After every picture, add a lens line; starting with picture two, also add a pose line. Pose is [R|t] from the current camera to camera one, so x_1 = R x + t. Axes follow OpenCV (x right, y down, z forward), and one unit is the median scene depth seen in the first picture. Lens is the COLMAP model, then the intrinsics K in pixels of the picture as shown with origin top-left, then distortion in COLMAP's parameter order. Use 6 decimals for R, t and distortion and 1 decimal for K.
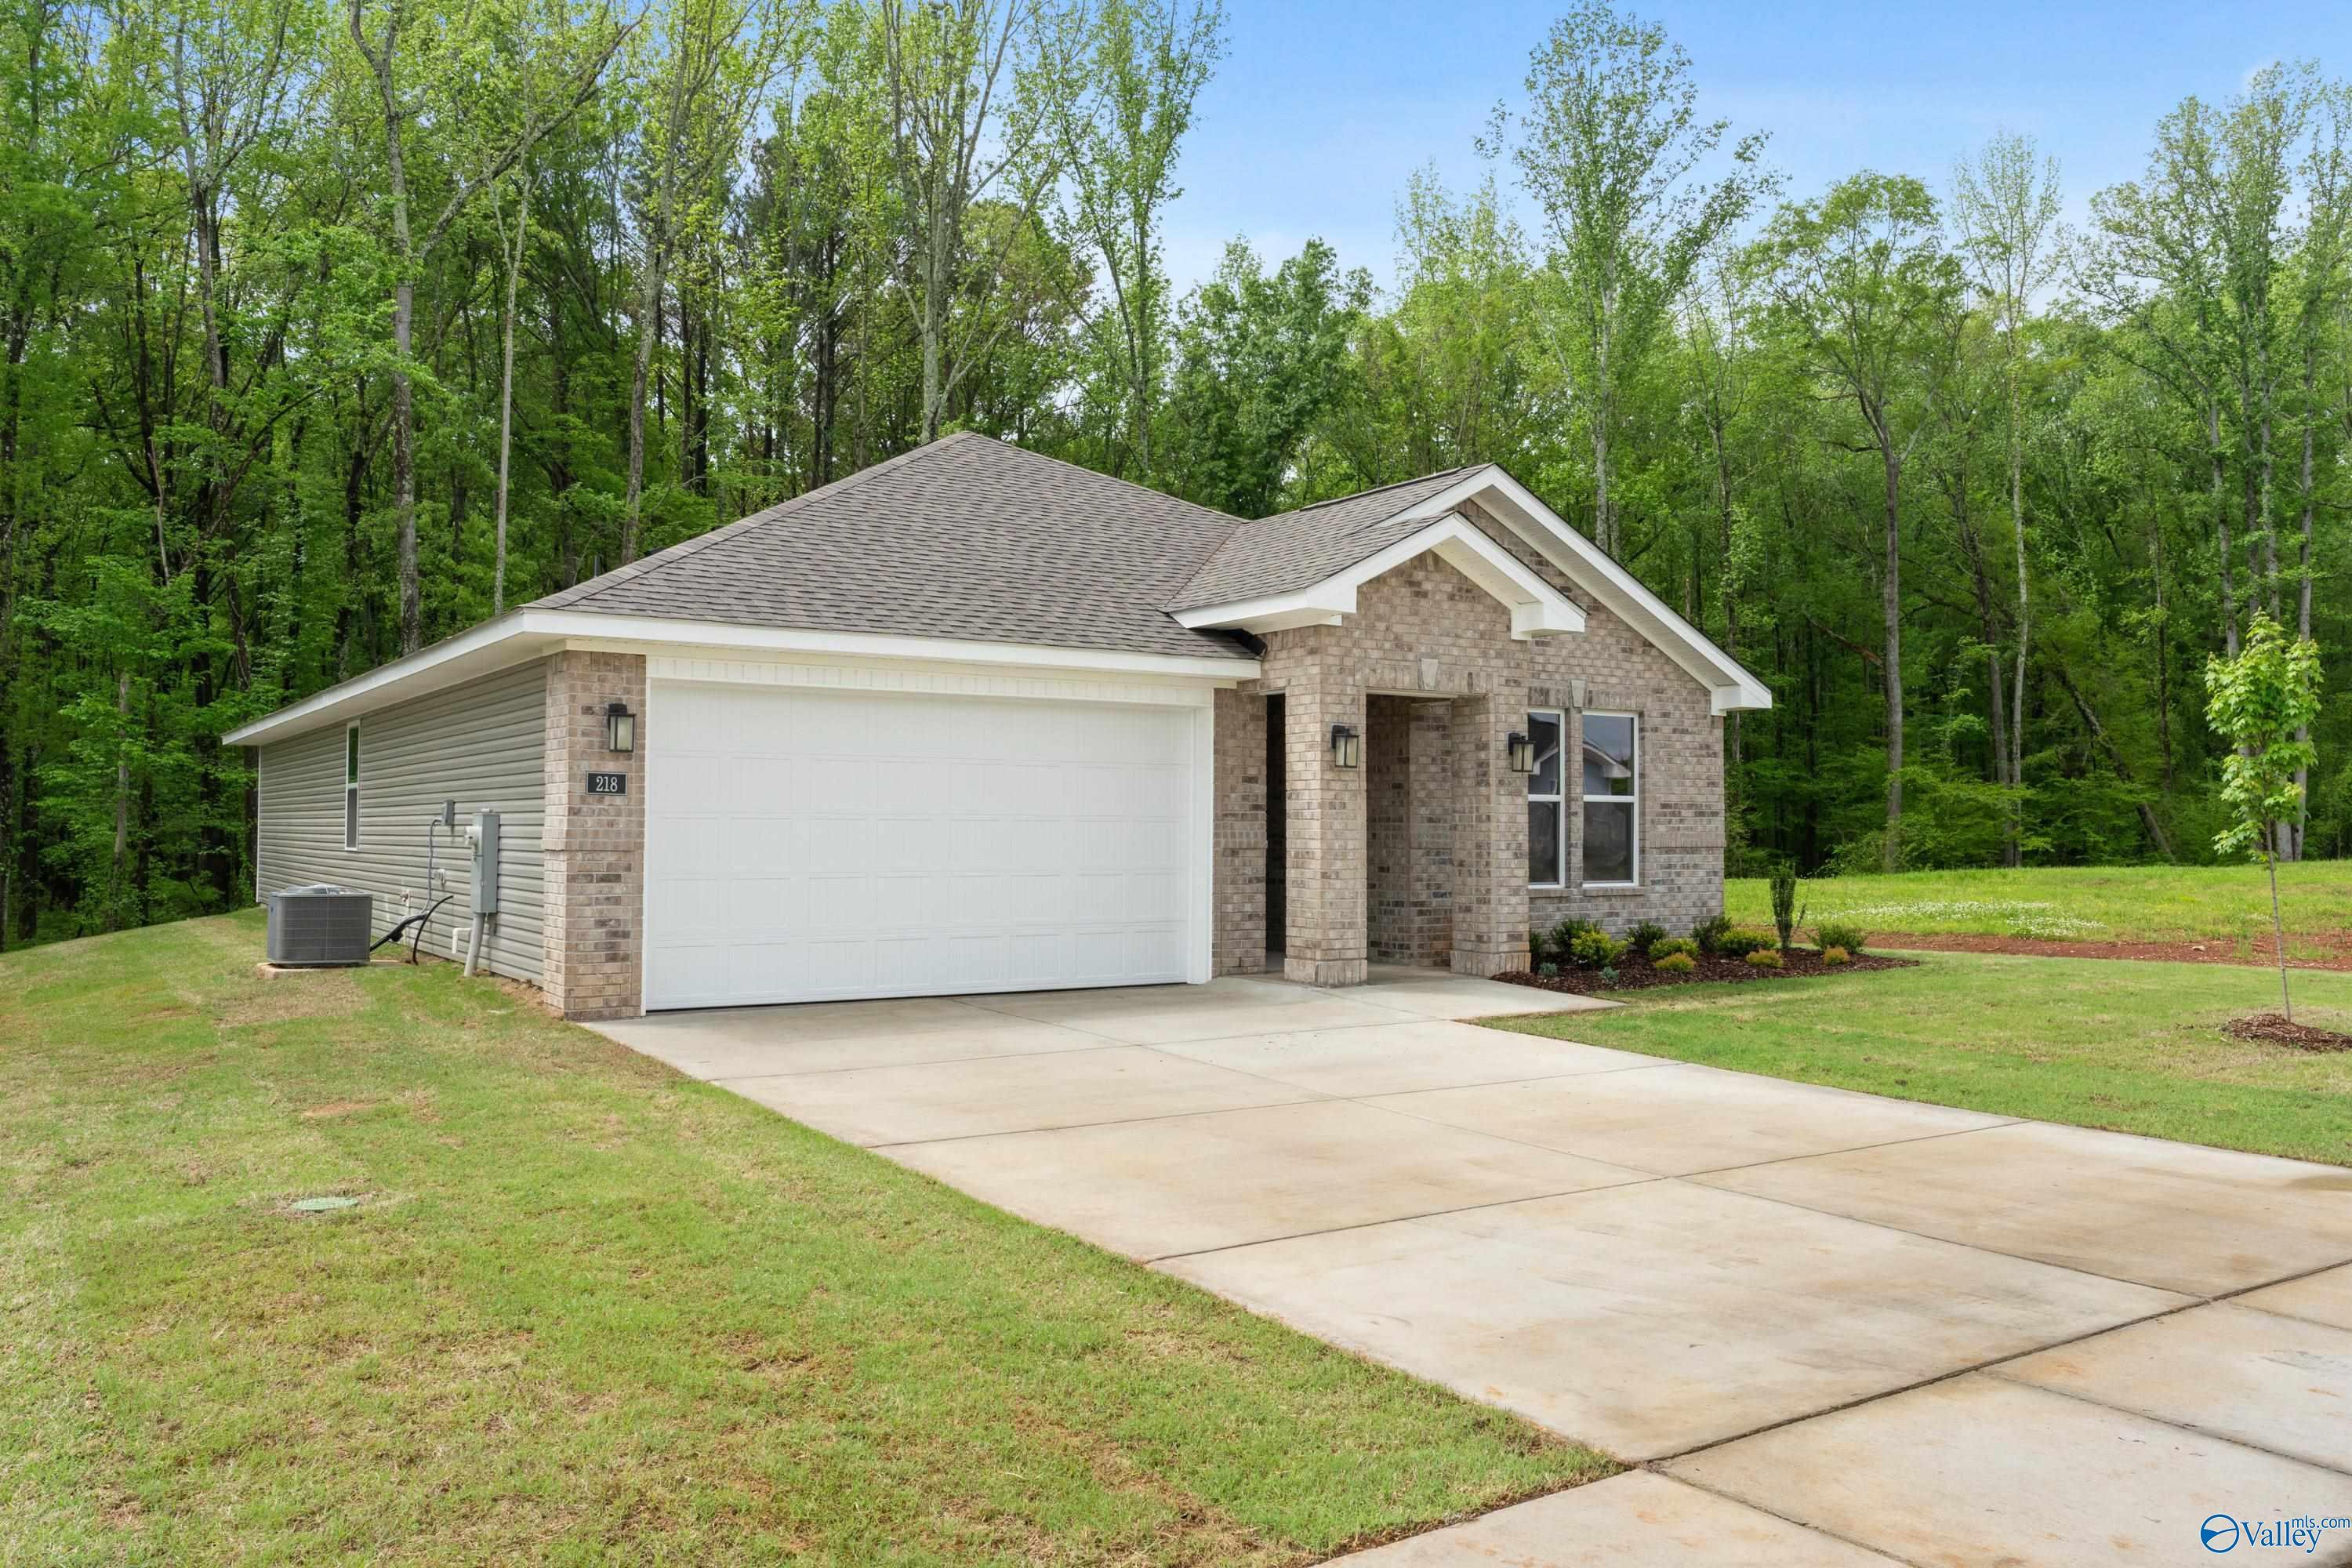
lens RADIAL K [[1771.5, 0, 1176.5], [0, 1771.5, 790.0], [0, 0, 1]] dist [0.009521, 0.000010]
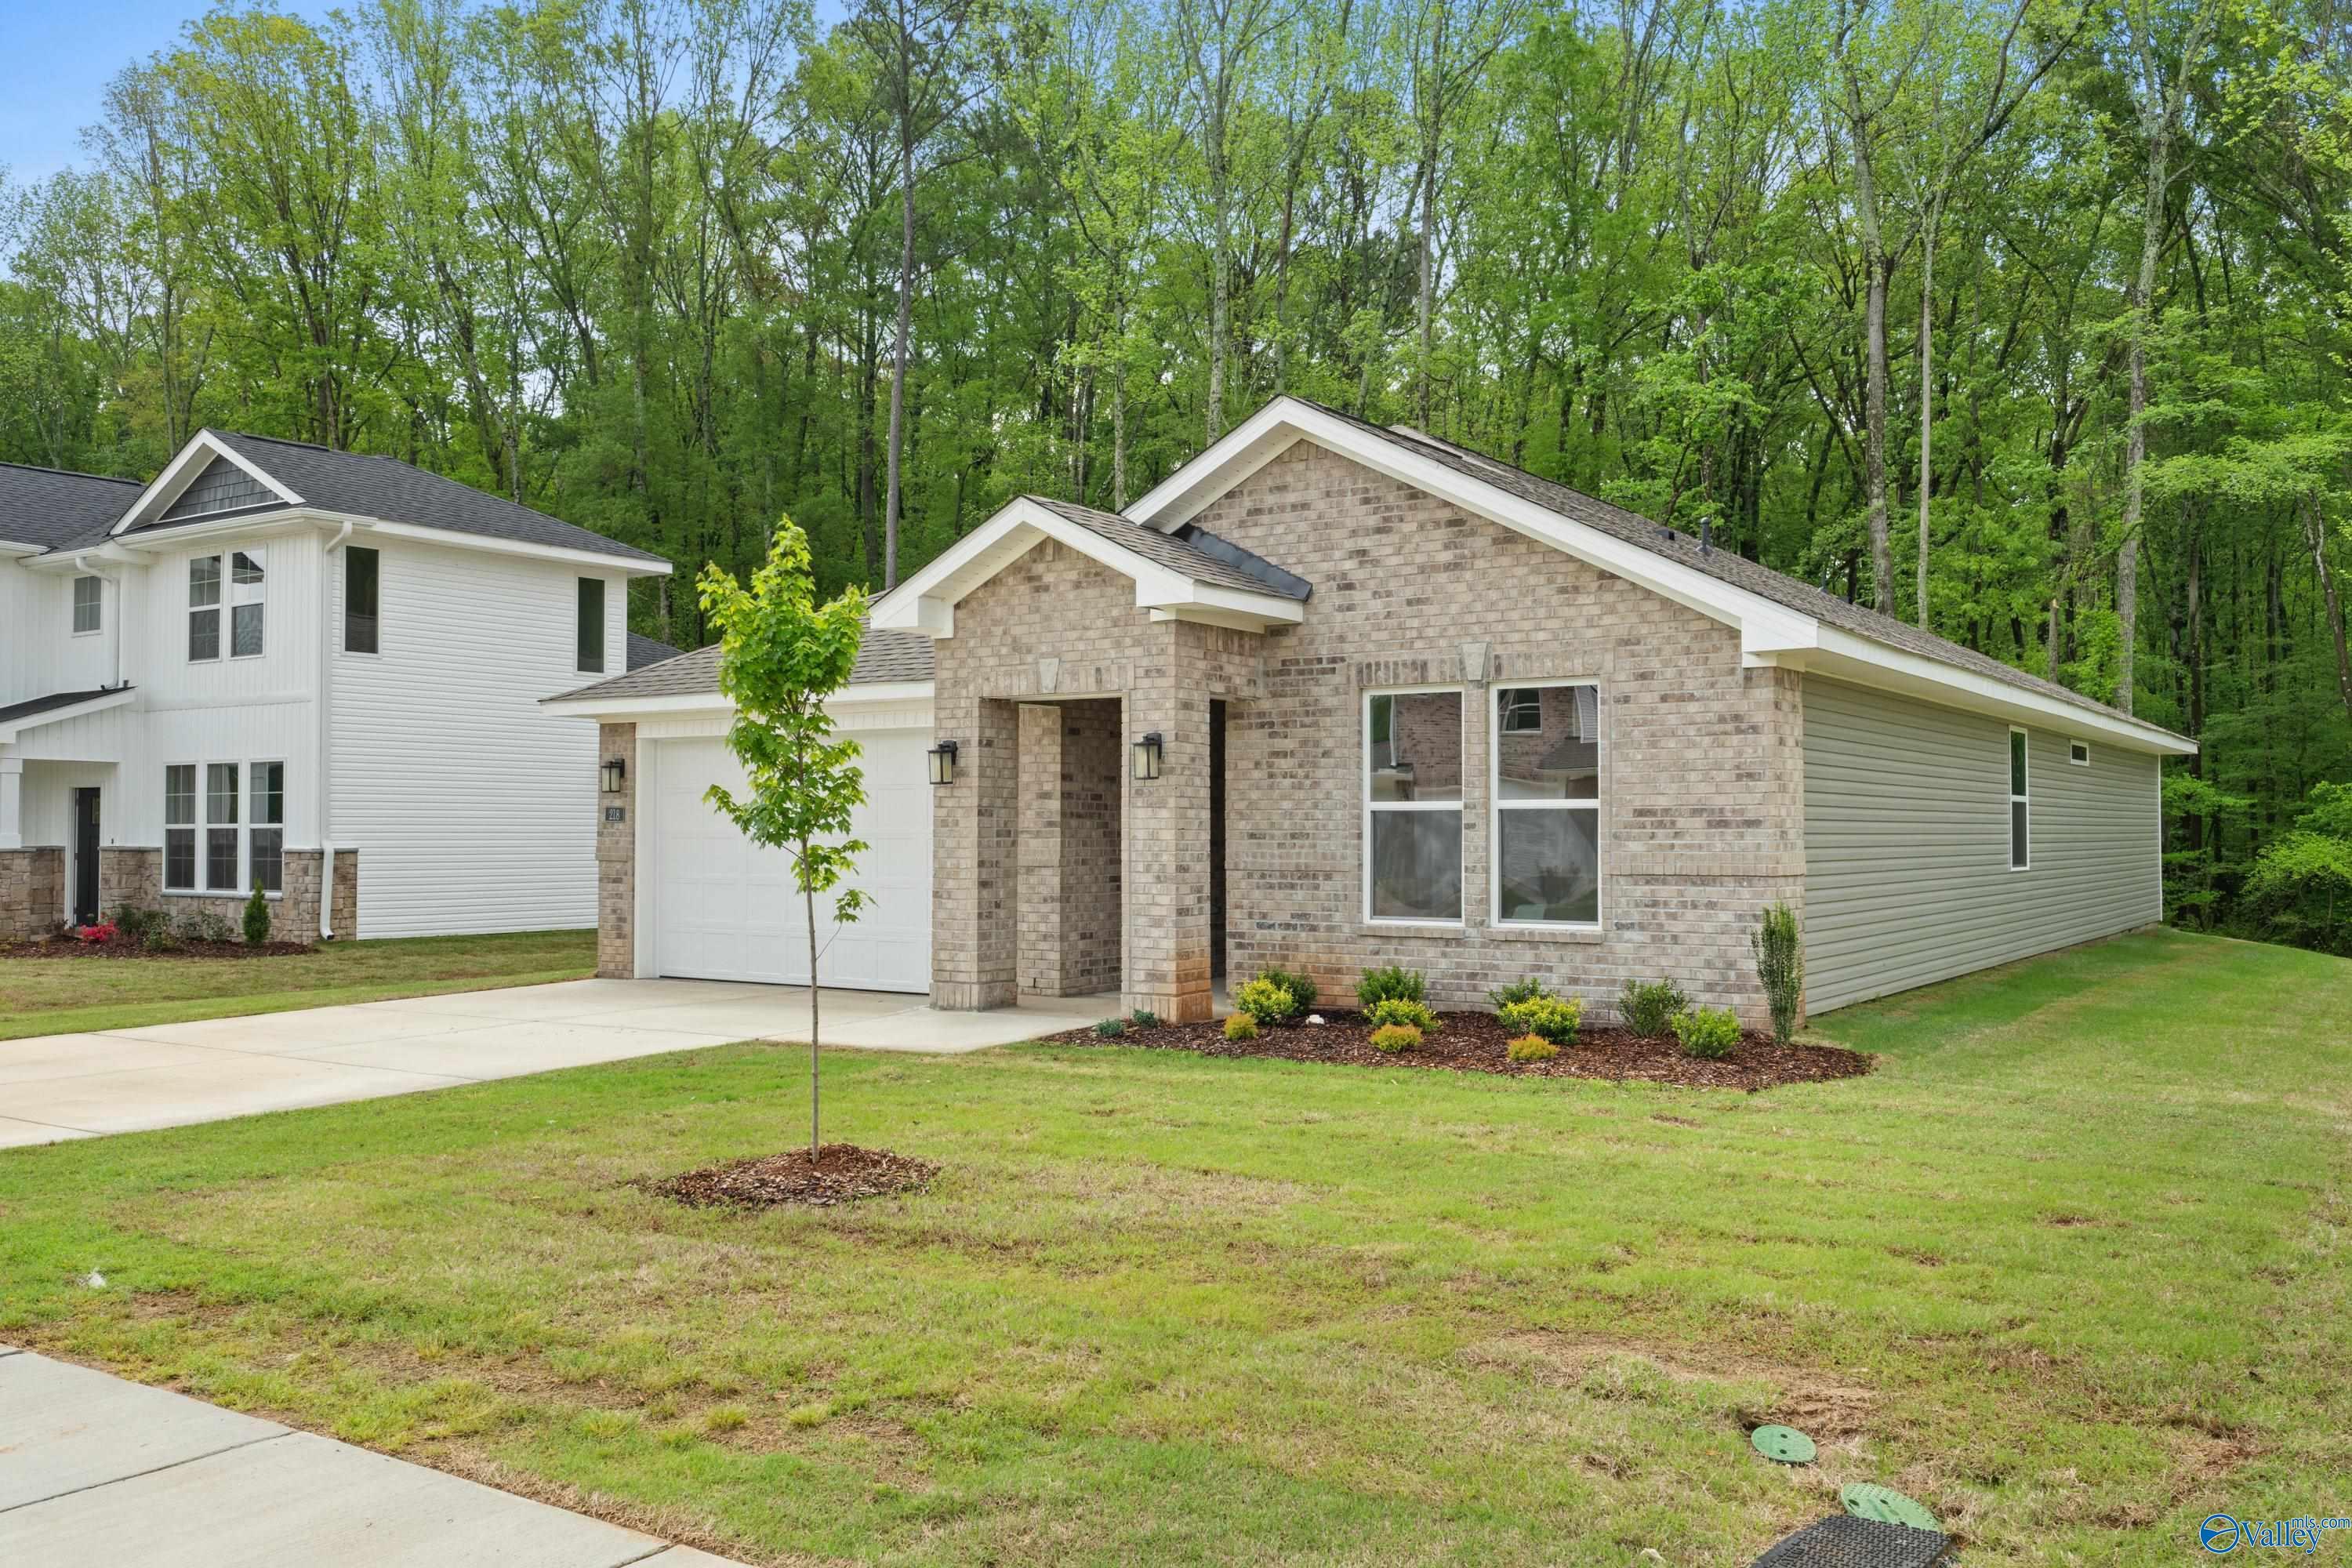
lens RADIAL K [[1917.1, 0, 1176.2], [0, 1917.1, 786.1], [0, 0, 1]] dist [-0.001853, -0.001552]
pose [[0.377942, -0.027793, -0.925412, 0.972922], [0.019977, 0.999561, -0.021862, 0.012448], [0.925614, -0.010225, 0.378332, 0.627642]]
